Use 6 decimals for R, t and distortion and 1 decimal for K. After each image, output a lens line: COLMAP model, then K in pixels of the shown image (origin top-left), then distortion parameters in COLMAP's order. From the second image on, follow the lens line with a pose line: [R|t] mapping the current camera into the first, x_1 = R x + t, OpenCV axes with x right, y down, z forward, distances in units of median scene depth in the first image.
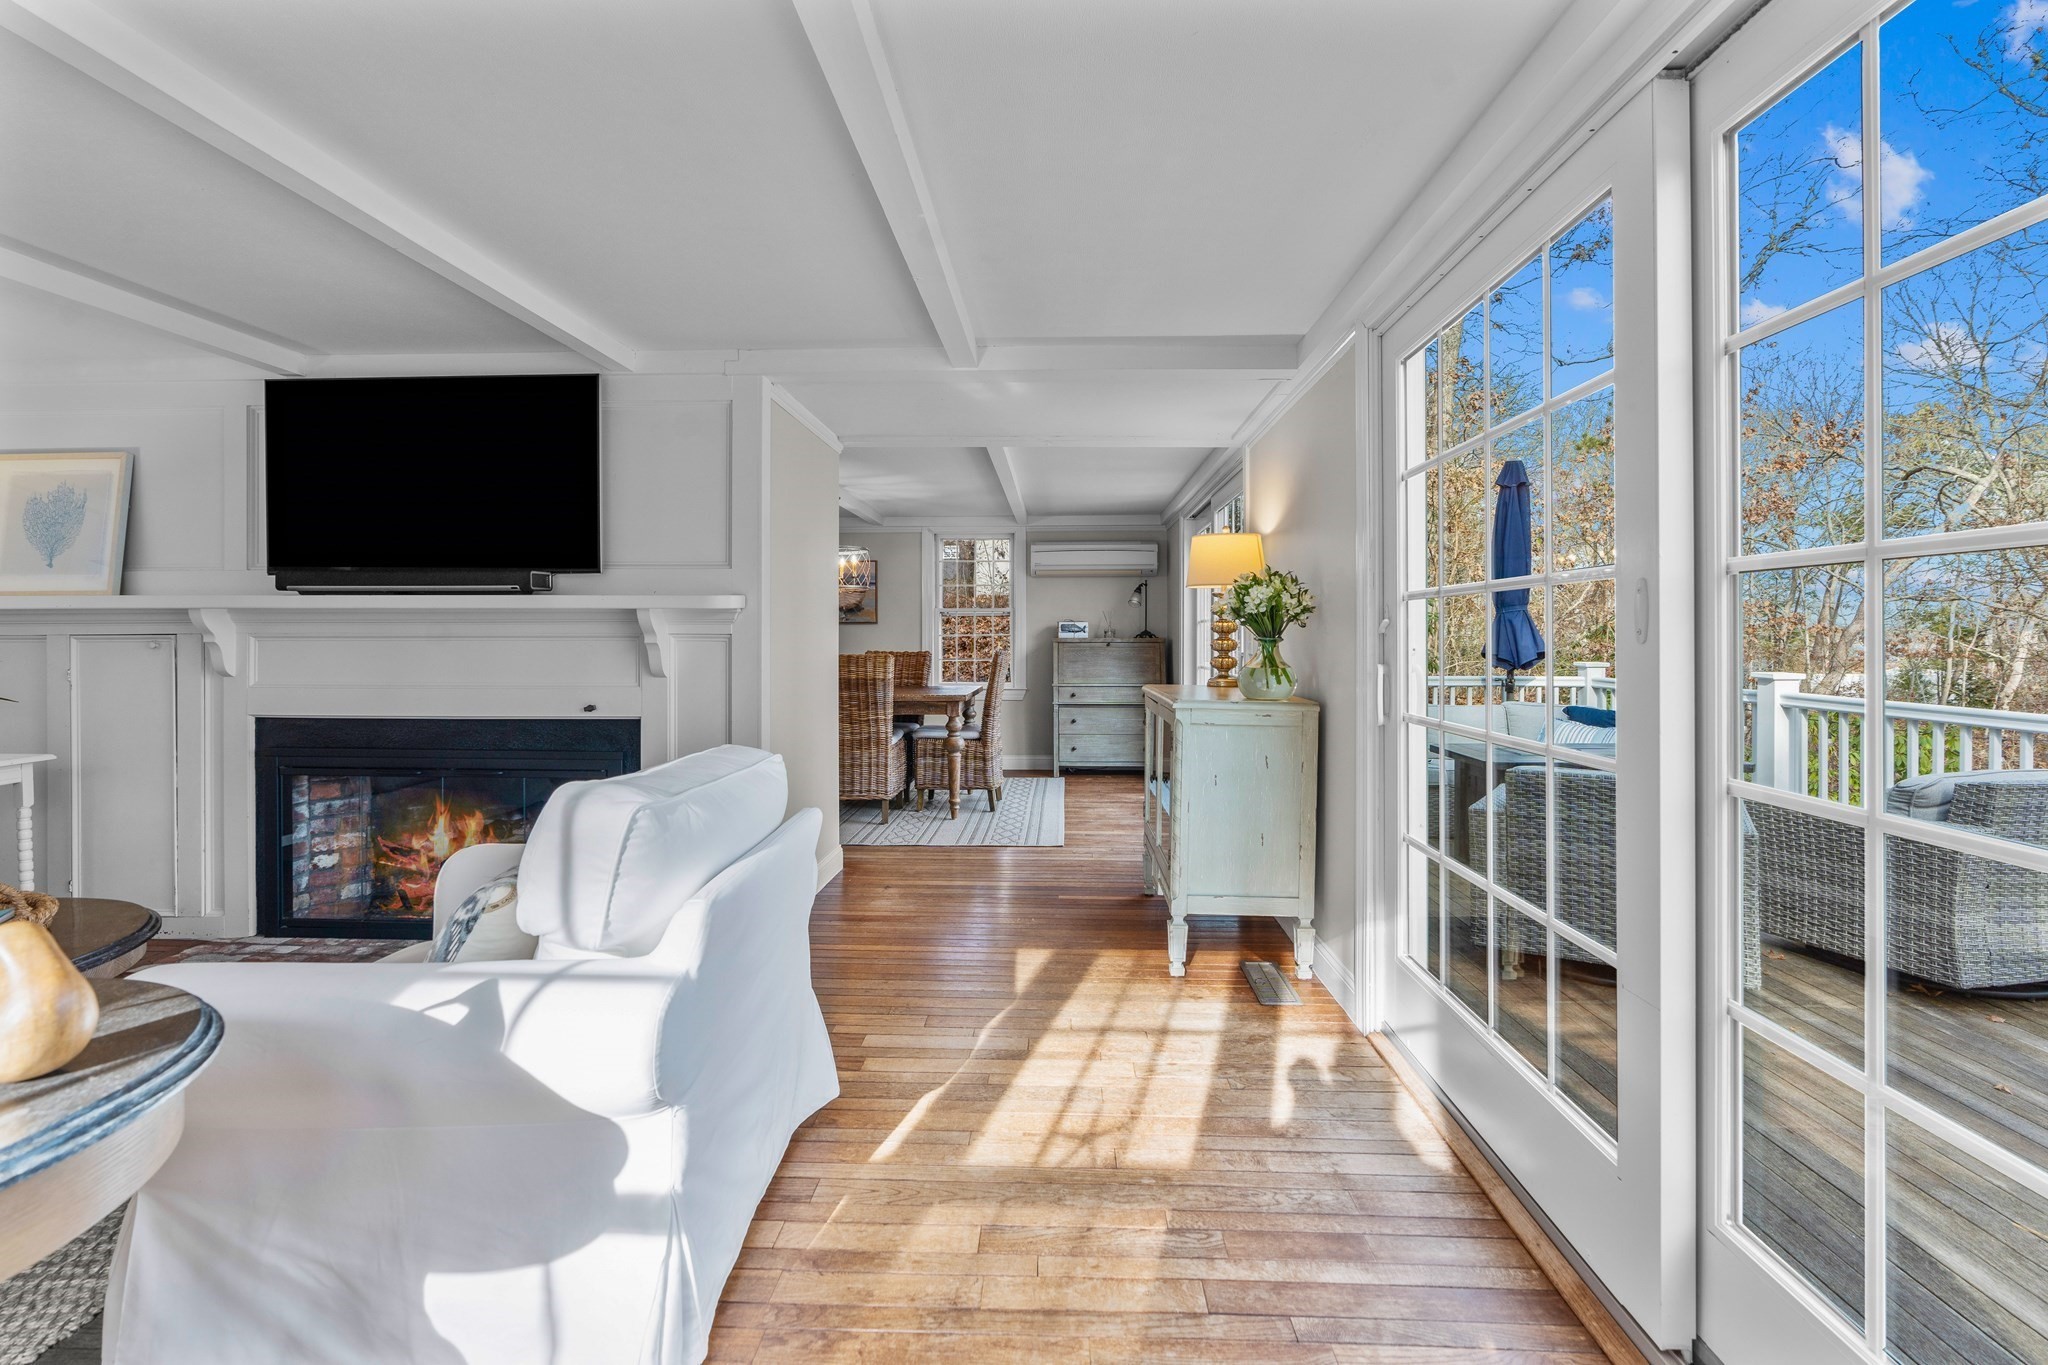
lens RADIAL K [[949.2, 0, 1030.1], [0, 949.2, 635.0], [0, 0, 1]] dist [-0.004377, 0.001537]
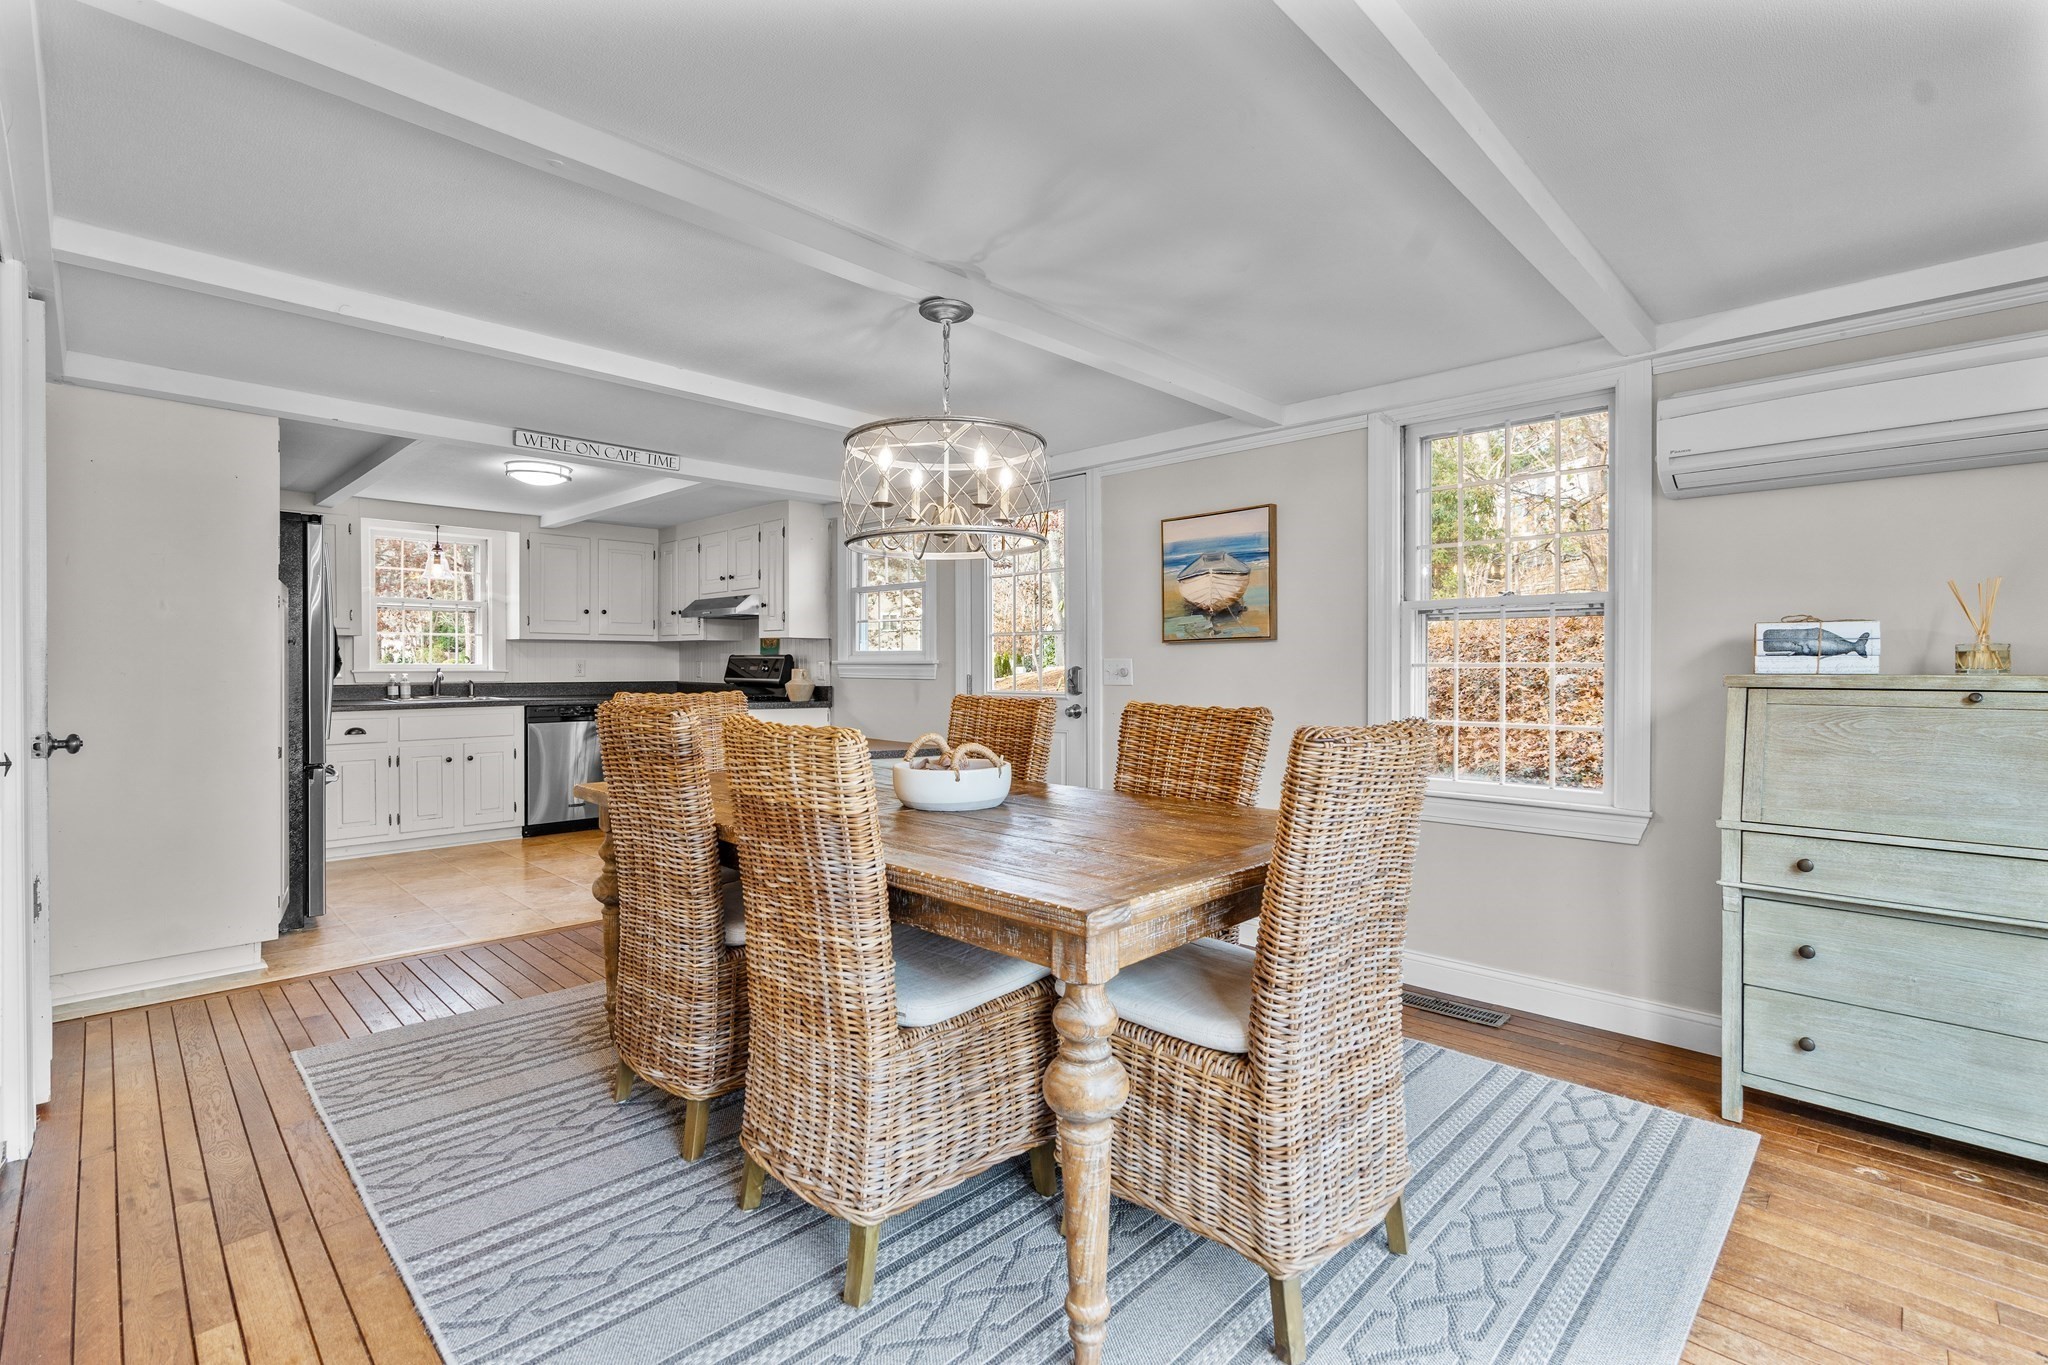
lens RADIAL K [[949.2, 0, 1026.1], [0, 949.2, 675.1], [0, 0, 1]] dist [-0.004377, 0.001537]
pose [[0.747117, 0.007792, -0.664646, 0.059487], [-0.001823, 0.999952, 0.009674, 0.001036], [0.664690, -0.006016, 0.747095, 0.605985]]
